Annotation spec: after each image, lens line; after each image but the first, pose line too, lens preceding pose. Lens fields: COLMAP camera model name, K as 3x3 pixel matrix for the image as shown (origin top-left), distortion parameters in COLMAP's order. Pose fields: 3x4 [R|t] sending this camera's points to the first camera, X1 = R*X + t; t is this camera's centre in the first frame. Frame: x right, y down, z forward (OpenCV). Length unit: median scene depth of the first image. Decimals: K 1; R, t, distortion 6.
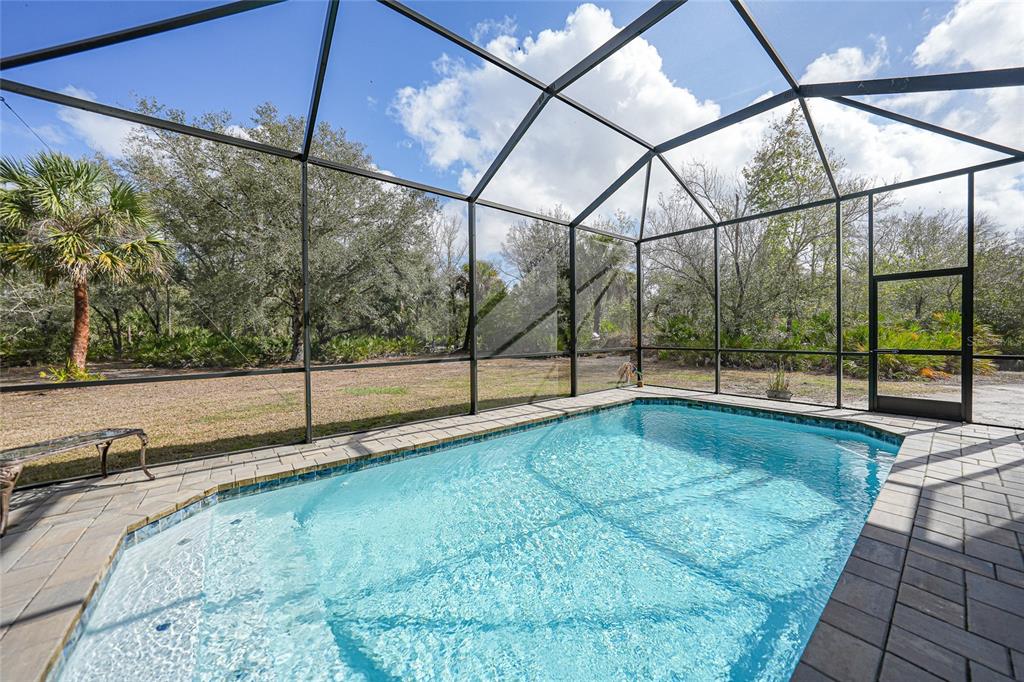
lens RADIAL K [[357.8, 0, 514.0], [0, 357.8, 341.2], [0, 0, 1]] dist [-0.024595, 0.003923]
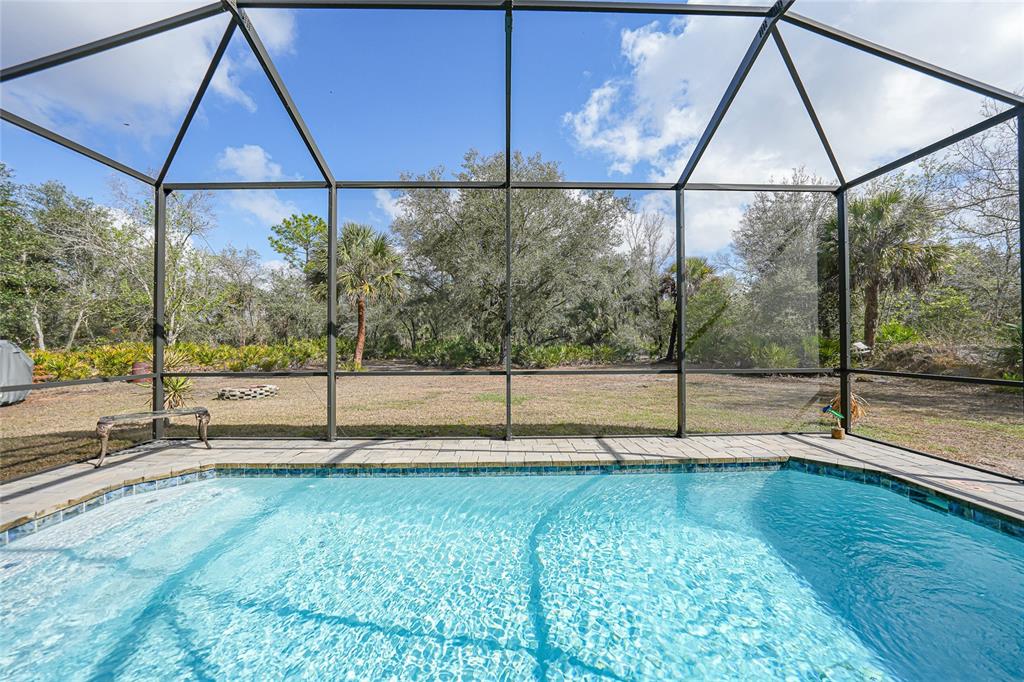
lens RADIAL K [[357.8, 0, 514.2], [0, 357.8, 339.6], [0, 0, 1]] dist [-0.024595, 0.003923]
pose [[0.798757, 0.004898, -0.601634, 0.343015], [-0.020609, 0.999603, -0.019224, -0.011736], [0.601301, 0.027754, 0.798540, 0.288527]]
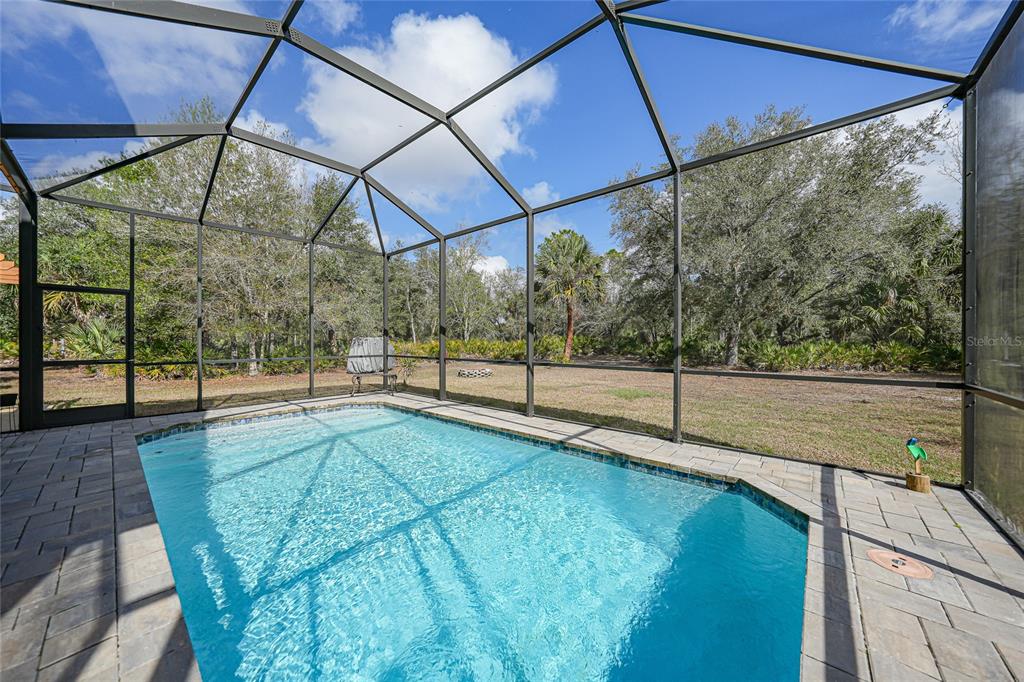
lens RADIAL K [[357.8, 0, 512.0], [0, 357.8, 342.4], [0, 0, 1]] dist [-0.024595, 0.003923]
pose [[0.186478, 0.021025, -0.982234, 0.778113], [-0.025716, 0.999533, 0.016513, -0.025183], [0.982122, 0.022179, 0.186932, 0.641405]]
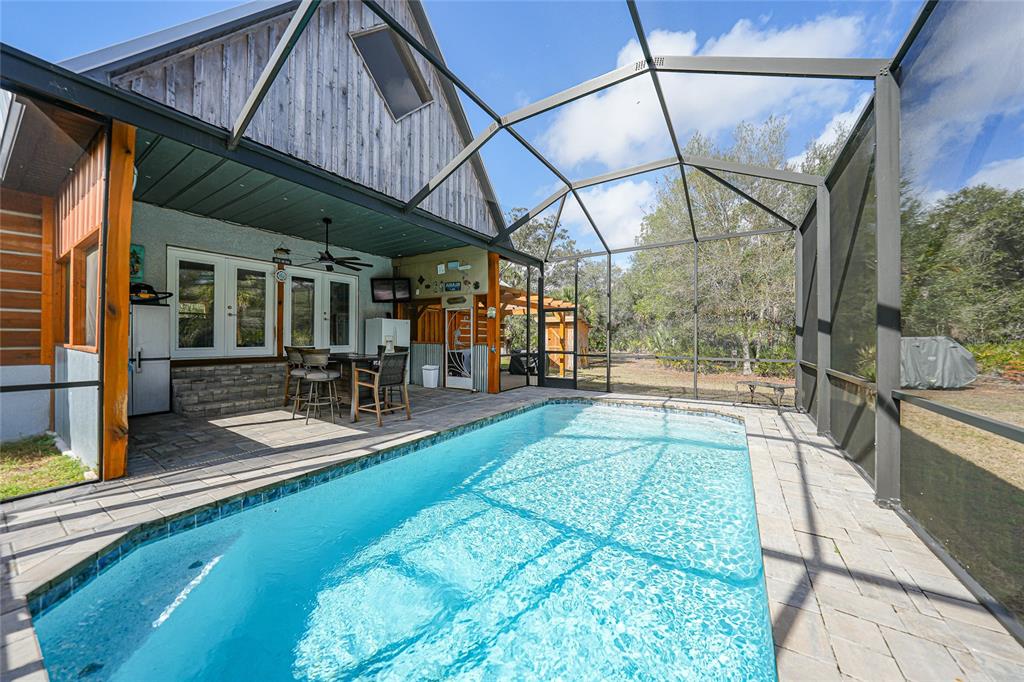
lens RADIAL K [[357.8, 0, 512.1], [0, 357.8, 337.7], [0, 0, 1]] dist [-0.024595, 0.003923]
pose [[-0.943010, 0.009877, -0.332617, 0.452082], [0.001829, 0.999698, 0.024499, -0.032707], [0.332758, 0.022495, -0.942744, 1.092300]]
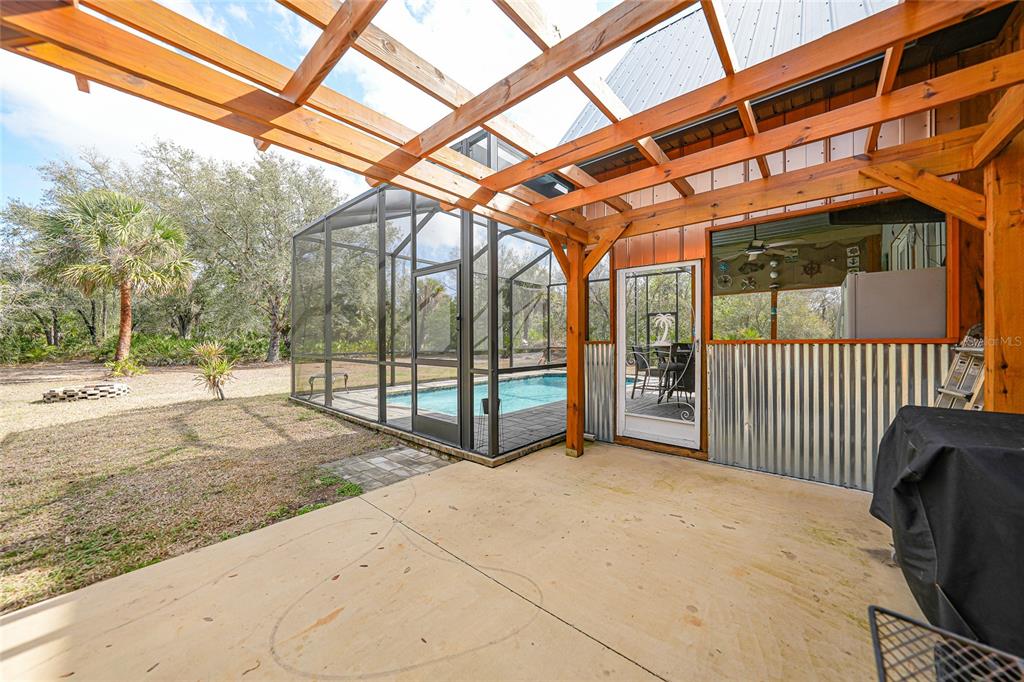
lens RADIAL K [[357.8, 0, 508.5], [0, 357.8, 337.8], [0, 0, 1]] dist [-0.024595, 0.003923]
pose [[0.984423, 0.015143, 0.175164, -0.178819], [-0.009570, 0.999422, -0.032619, 0.037177], [-0.175557, 0.030434, 0.983999, -0.834650]]
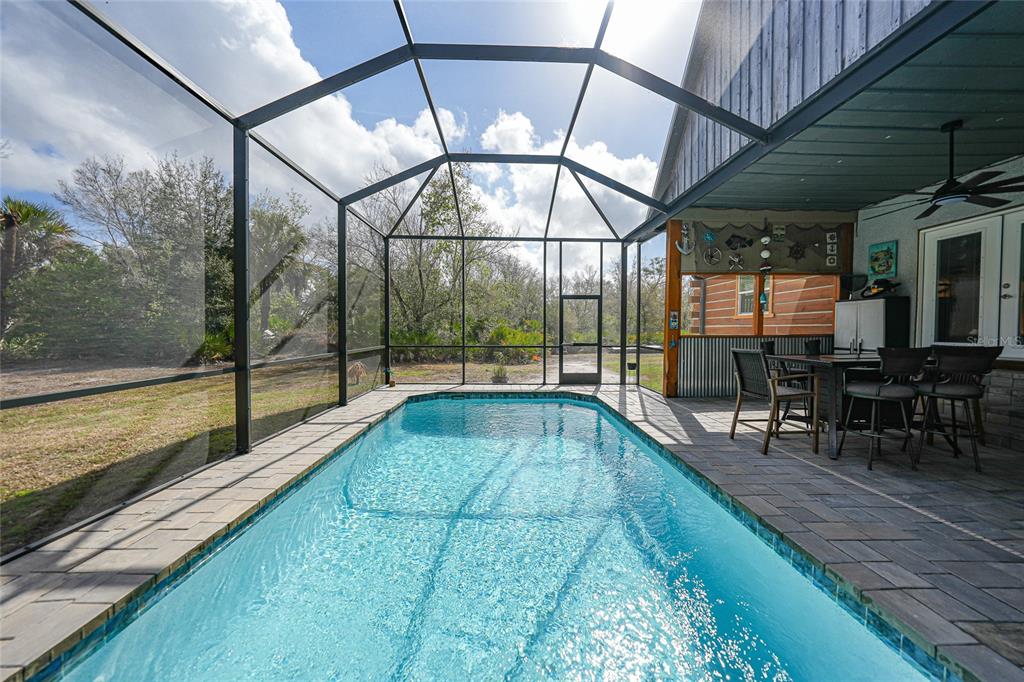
lens RADIAL K [[357.8, 0, 512.1], [0, 357.8, 339.6], [0, 0, 1]] dist [-0.024595, 0.003923]
pose [[0.604766, -0.009529, 0.796346, -0.281459], [0.008944, 0.999947, 0.005173, -0.002276], [-0.796353, 0.003994, 0.604819, 0.184469]]
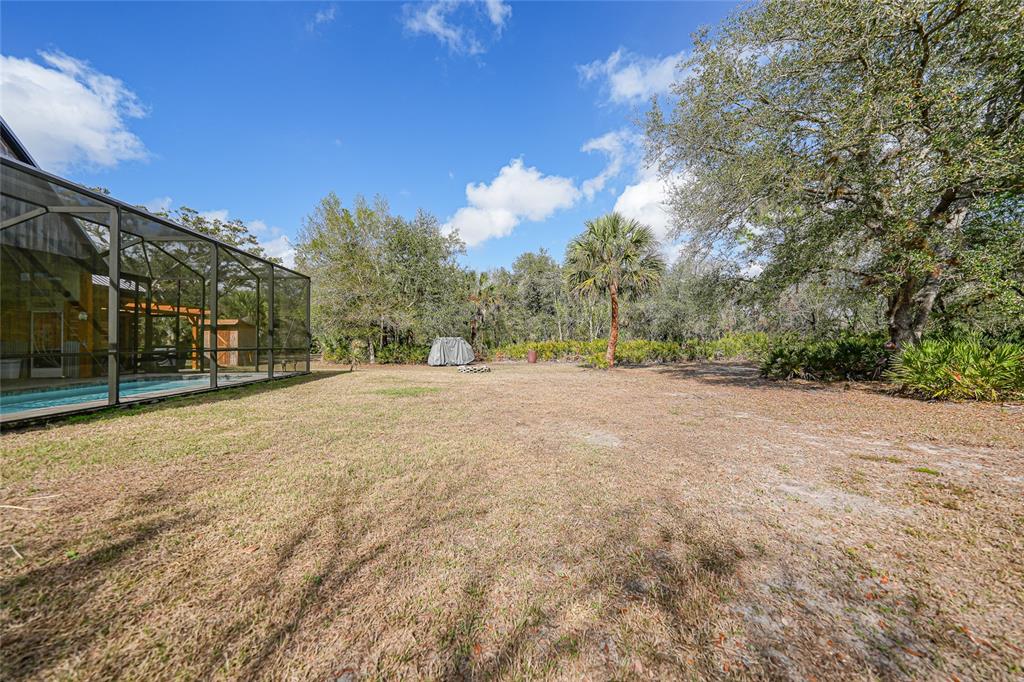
lens RADIAL K [[357.8, 0, 511.1], [0, 357.8, 340.8], [0, 0, 1]] dist [-0.024595, 0.003923]
pose [[-0.556348, 0.006345, -0.830925, 0.328083], [-0.026092, 0.999344, 0.025101, -0.070676], [0.830539, 0.035645, -0.555818, 2.398743]]
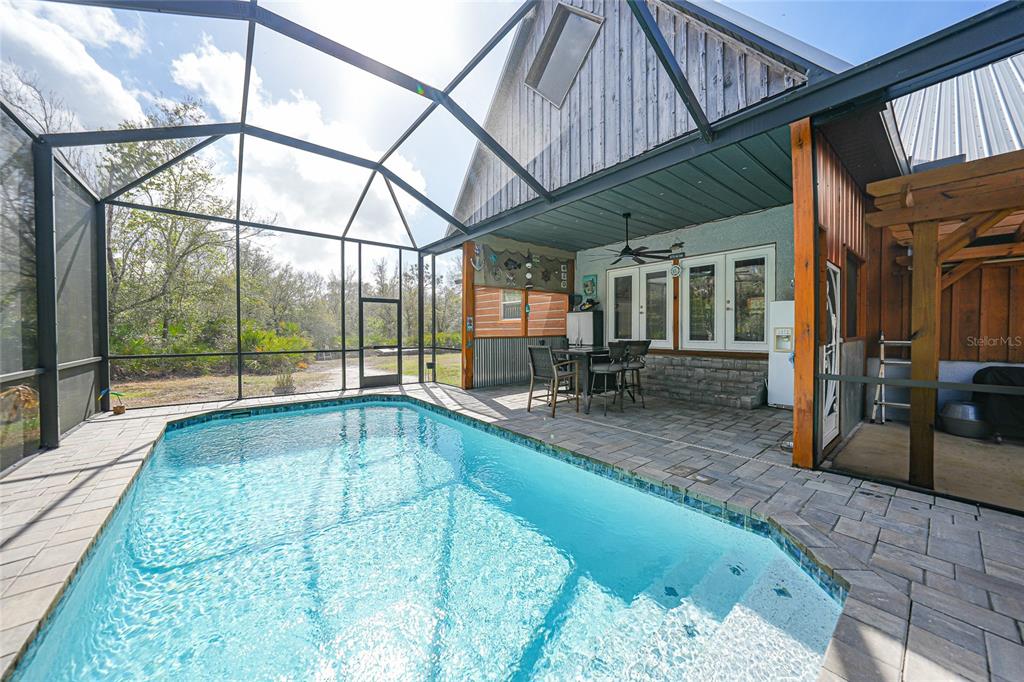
lens RADIAL K [[357.8, 0, 511.3], [0, 357.8, 340.0], [0, 0, 1]] dist [-0.024595, 0.003923]
pose [[-0.009675, -0.009549, 0.999908, -0.413849], [0.025340, 0.999631, 0.009792, -0.002857], [-0.999632, 0.025433, -0.009430, 0.303391]]
